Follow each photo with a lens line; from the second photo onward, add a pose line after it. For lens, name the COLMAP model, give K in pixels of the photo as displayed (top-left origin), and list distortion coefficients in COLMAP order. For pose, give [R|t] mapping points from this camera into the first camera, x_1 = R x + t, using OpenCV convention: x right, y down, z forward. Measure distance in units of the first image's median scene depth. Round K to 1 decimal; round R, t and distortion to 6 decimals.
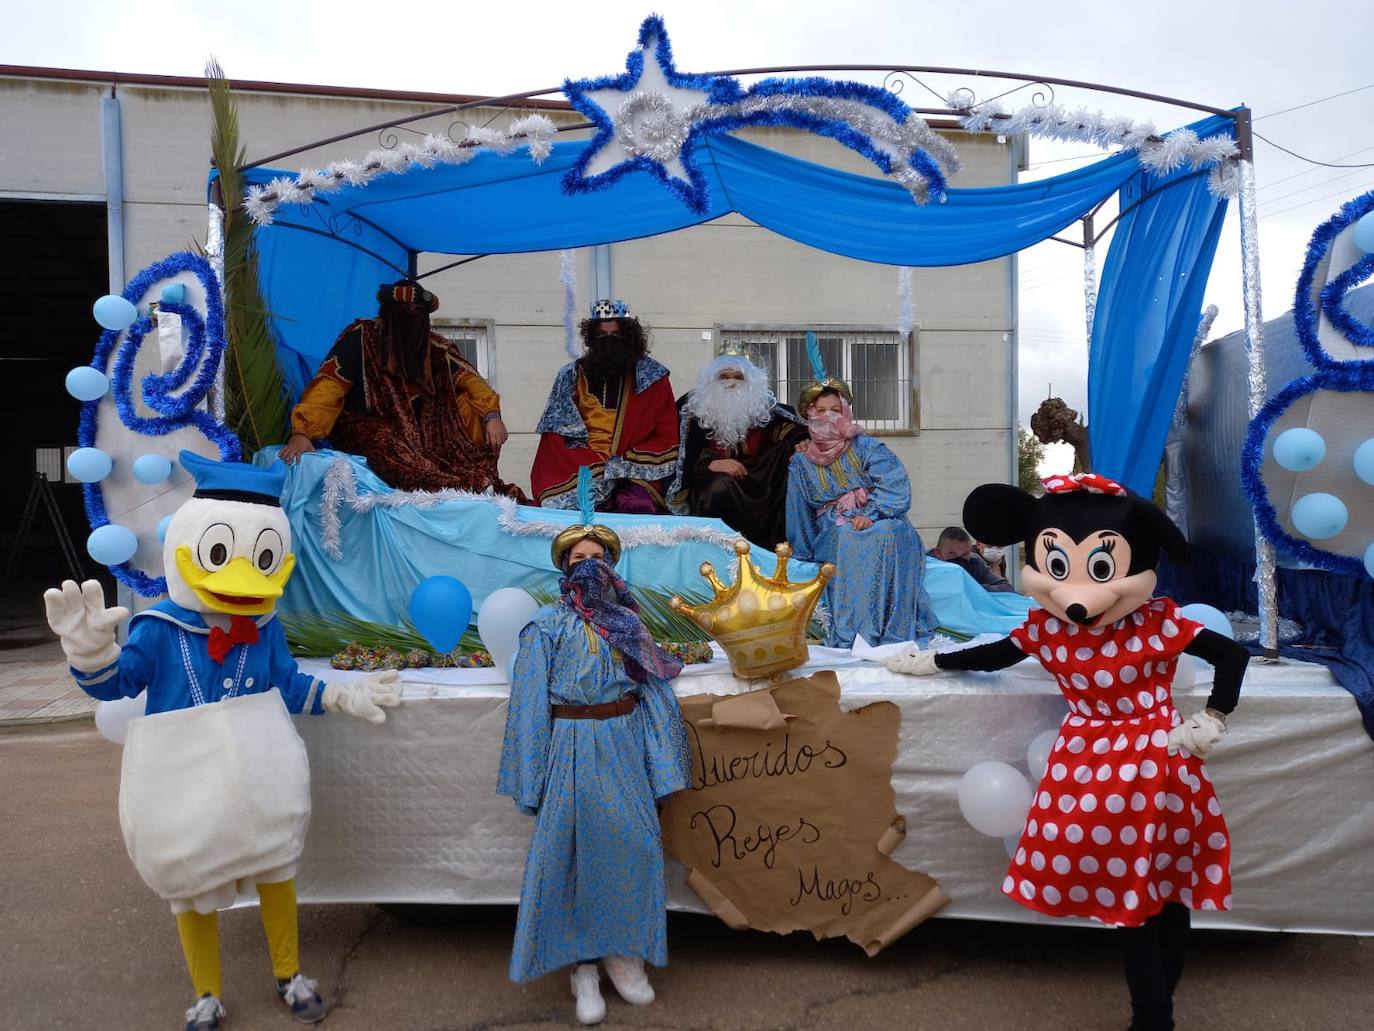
lens RADIAL K [[986.9, 0, 680.8], [0, 986.9, 502.0], [0, 0, 1]] dist [0.025260, -0.001396]
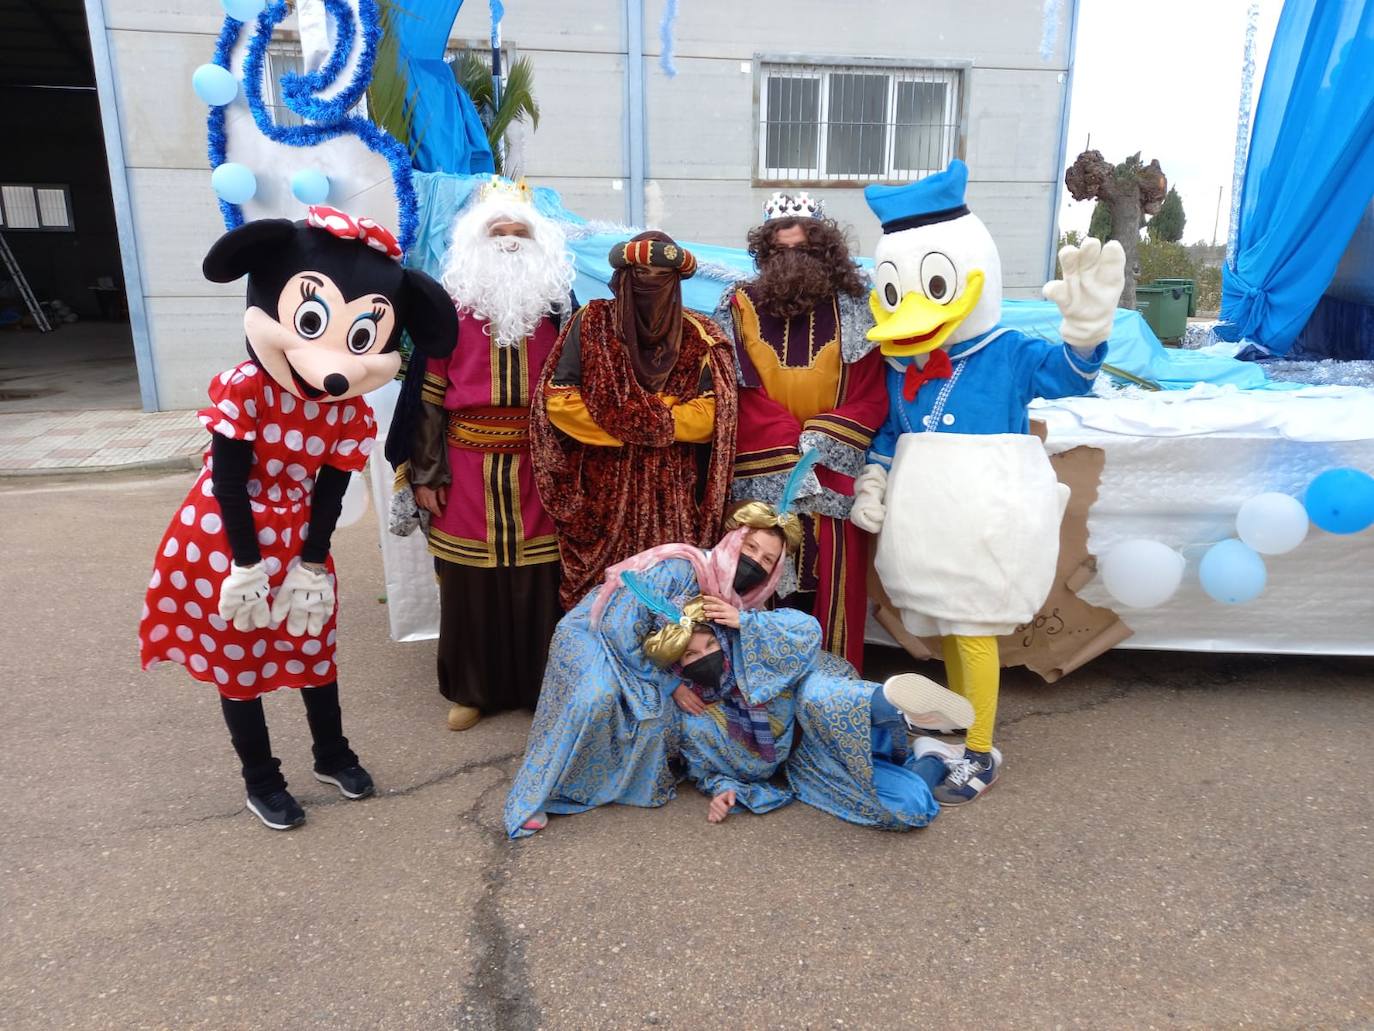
lens RADIAL K [[986.9, 0, 691.7], [0, 986.9, 516.4], [0, 0, 1]] dist [0.025260, -0.001396]
pose [[0.999101, 0.005535, 0.042029, -0.212511], [-0.015730, 0.969065, 0.246305, 0.030216], [-0.039365, -0.246745, 0.968281, 0.035585]]
